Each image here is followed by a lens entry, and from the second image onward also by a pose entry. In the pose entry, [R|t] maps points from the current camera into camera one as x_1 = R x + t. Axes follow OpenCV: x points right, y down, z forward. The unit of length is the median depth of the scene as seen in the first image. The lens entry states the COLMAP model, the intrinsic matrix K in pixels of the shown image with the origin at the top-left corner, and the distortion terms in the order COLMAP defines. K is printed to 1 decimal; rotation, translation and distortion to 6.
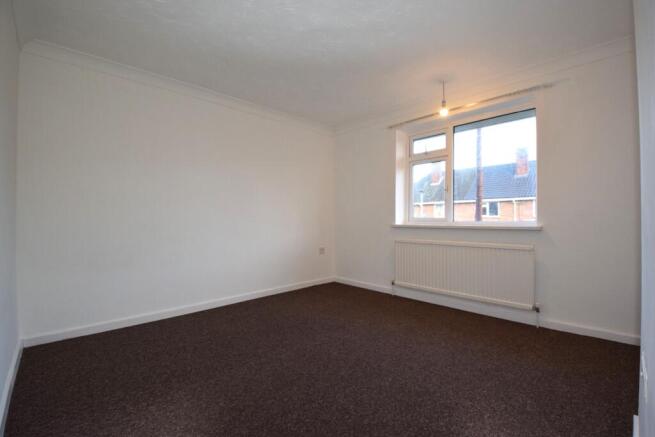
lens RADIAL K [[282.7, 0, 334.0], [0, 282.7, 221.0], [0, 0, 1]] dist [-0.016583, 0.000140]
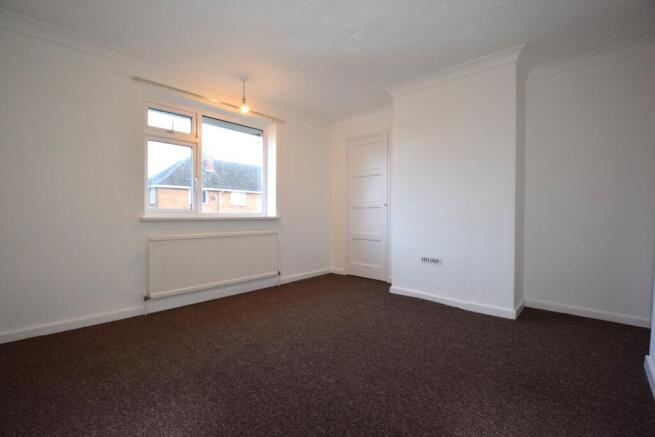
lens RADIAL K [[282.7, 0, 324.8], [0, 282.7, 220.6], [0, 0, 1]] dist [-0.016583, 0.000140]
pose [[-0.012894, -0.026480, 0.999566, -0.606323], [-0.002125, 0.999648, 0.026454, 0.000635], [-0.999915, -0.001782, -0.012946, 0.639733]]
